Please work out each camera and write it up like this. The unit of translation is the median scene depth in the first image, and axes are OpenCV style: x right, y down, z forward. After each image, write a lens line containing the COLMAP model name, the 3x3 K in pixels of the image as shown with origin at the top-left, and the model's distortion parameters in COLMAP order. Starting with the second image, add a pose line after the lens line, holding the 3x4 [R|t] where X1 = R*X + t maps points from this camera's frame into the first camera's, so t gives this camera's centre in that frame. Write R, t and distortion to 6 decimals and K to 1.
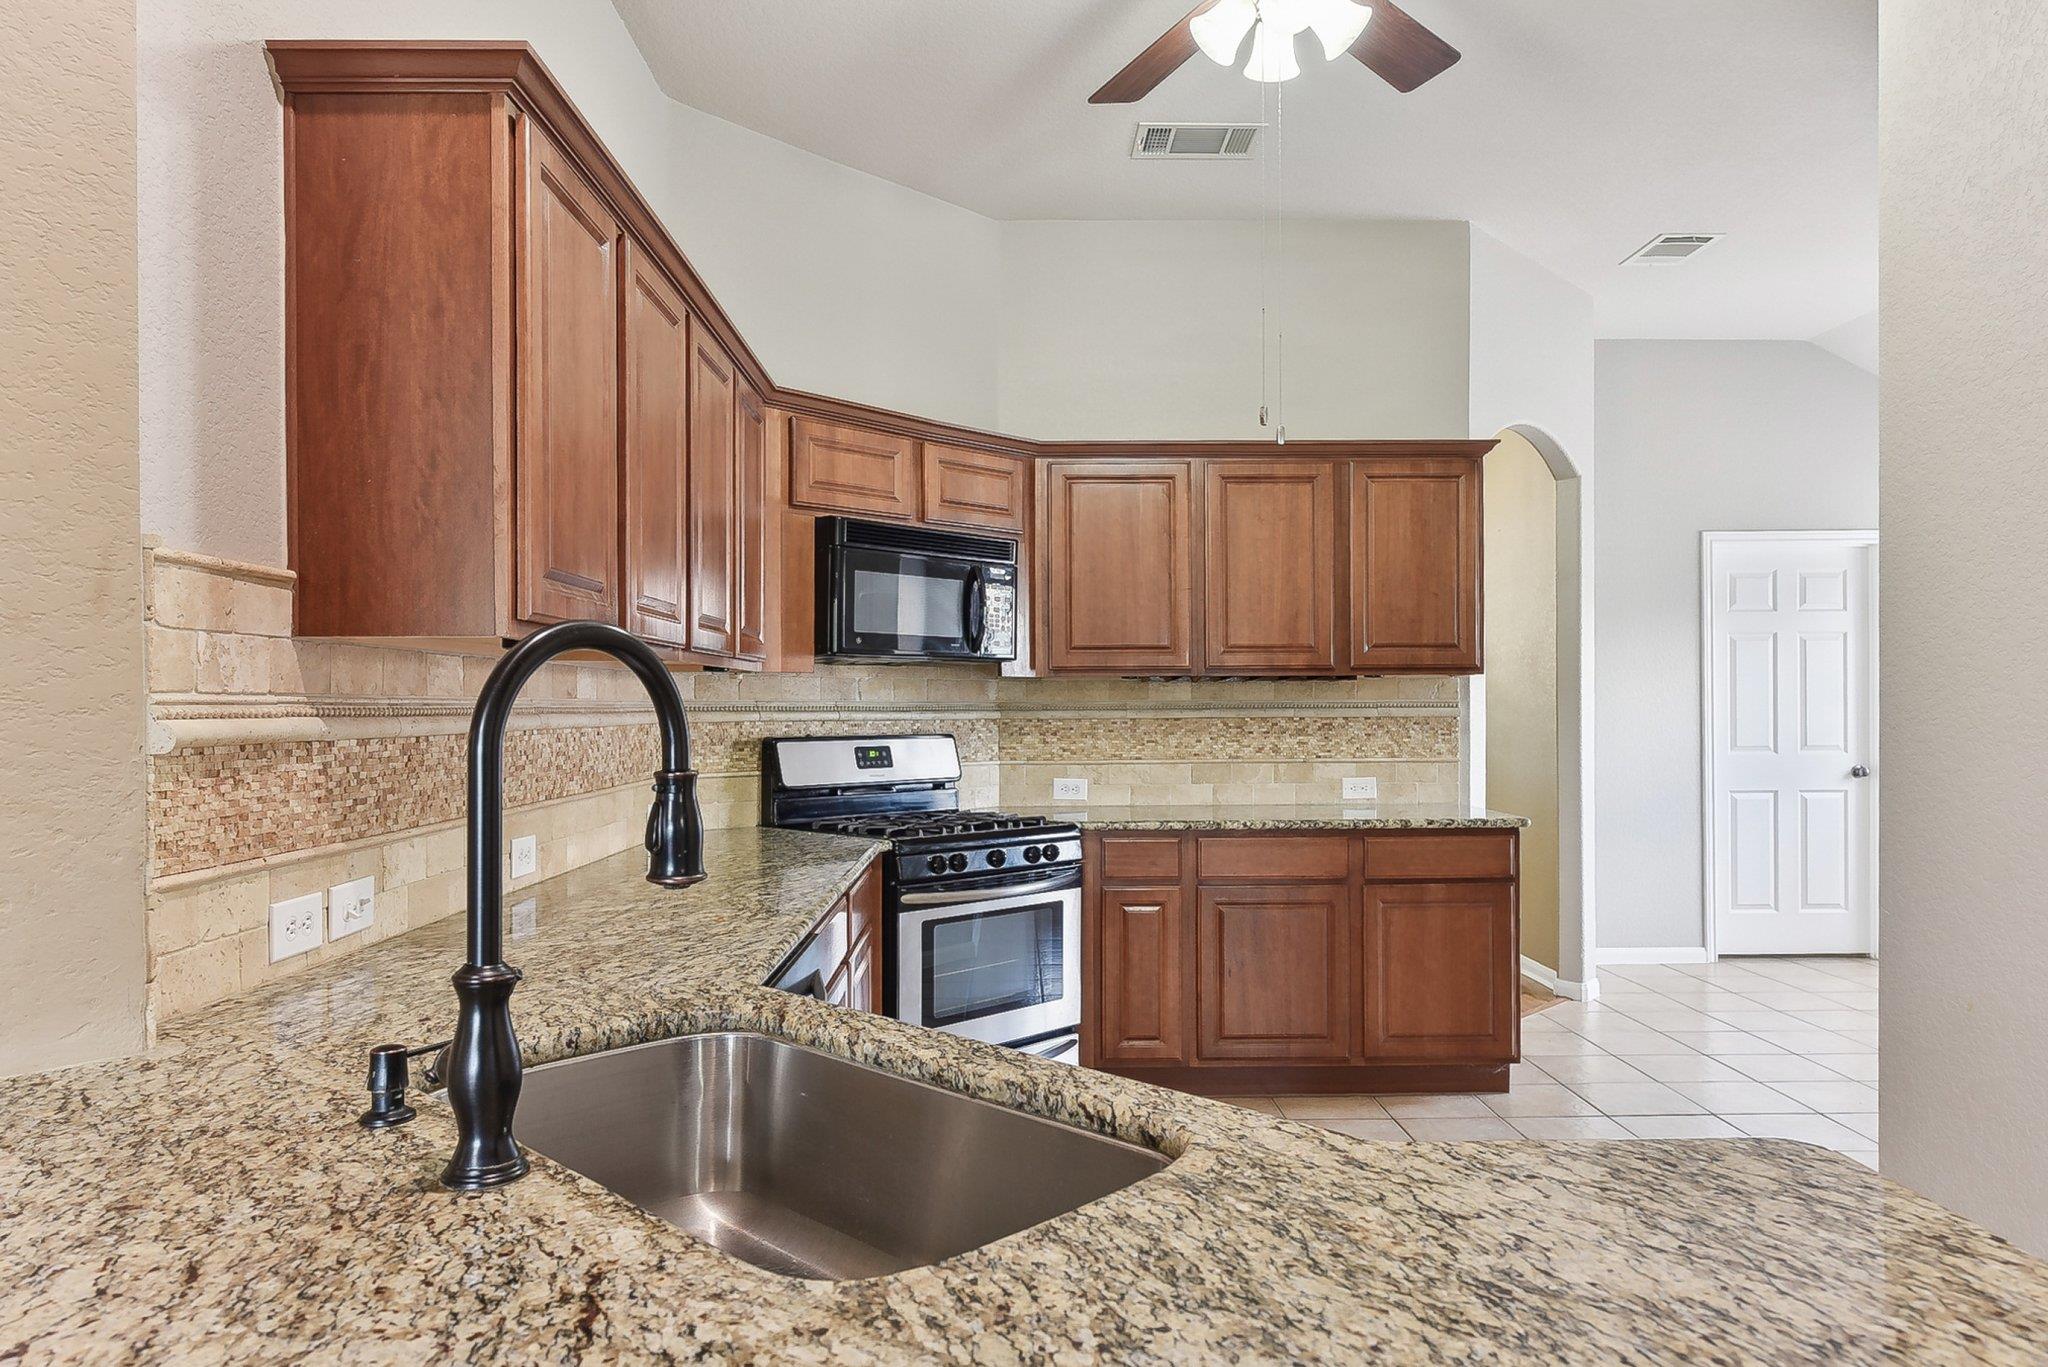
lens RADIAL K [[1314.5, 0, 1027.0], [0, 1314.5, 702.2], [0, 0, 1]] dist [0.011057, 0.000026]
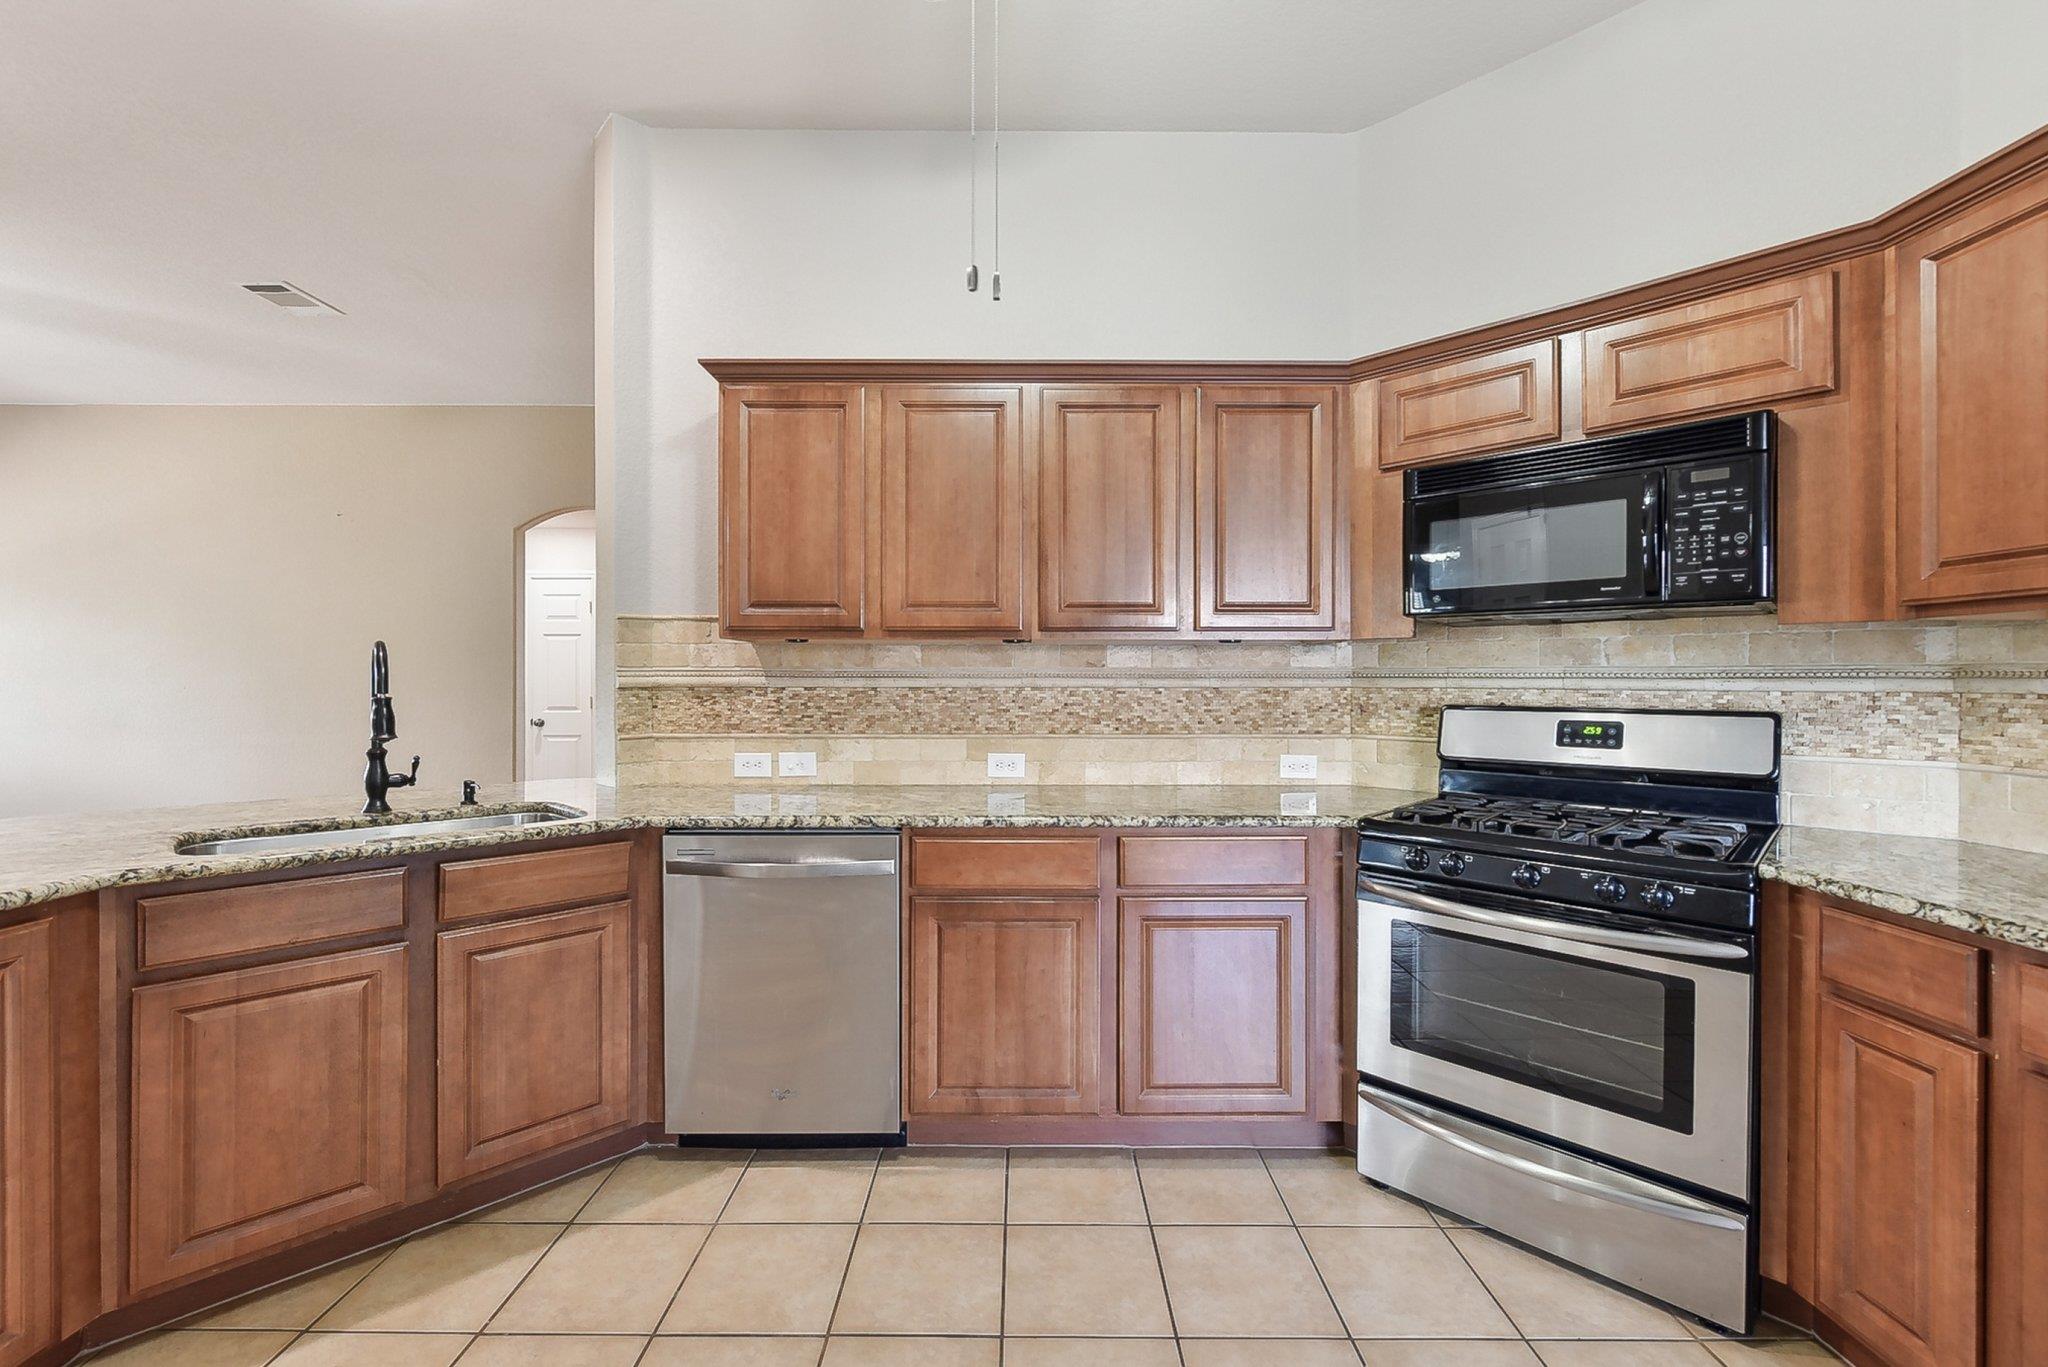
lens RADIAL K [[866.1, 0, 1018.7], [0, 866.1, 677.6], [0, 0, 1]] dist [0.006451, -0.002385]
pose [[-0.024809, -0.000418, -0.999692, 0.408752], [0.001573, 0.999999, -0.000457, 0.005910], [0.999691, -0.001584, -0.024808, 0.627103]]
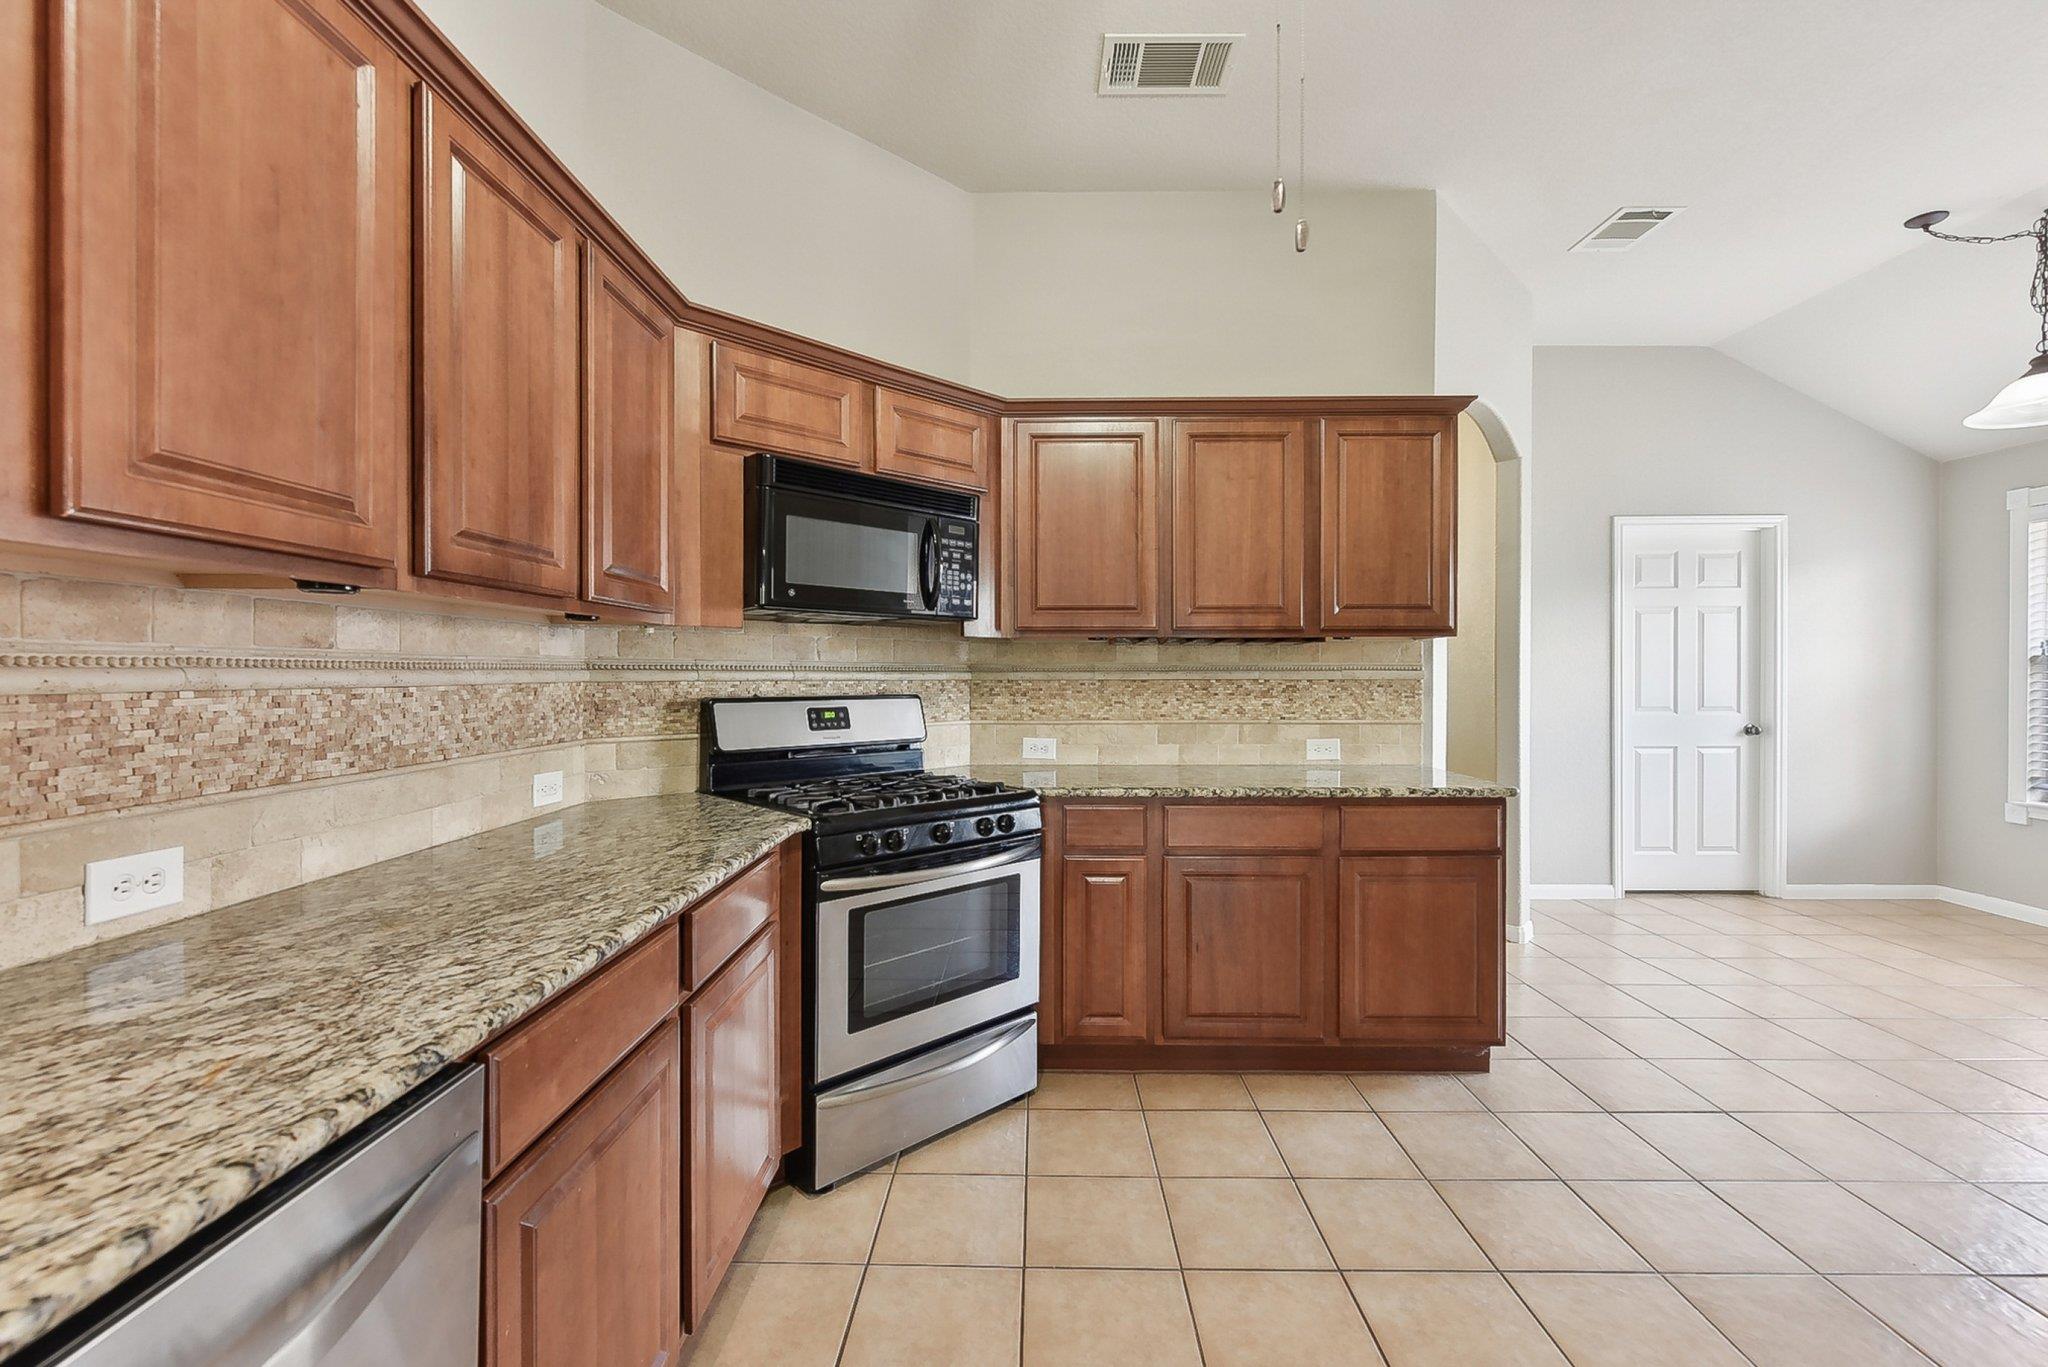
lens RADIAL K [[866.1, 0, 1027.8], [0, 866.1, 675.3], [0, 0, 1]] dist [0.006451, -0.002385]
pose [[0.999713, 0.004015, -0.023633, 0.042534], [-0.003867, 0.999973, 0.006286, 0.005143], [0.023658, -0.006193, 0.999701, 0.347373]]
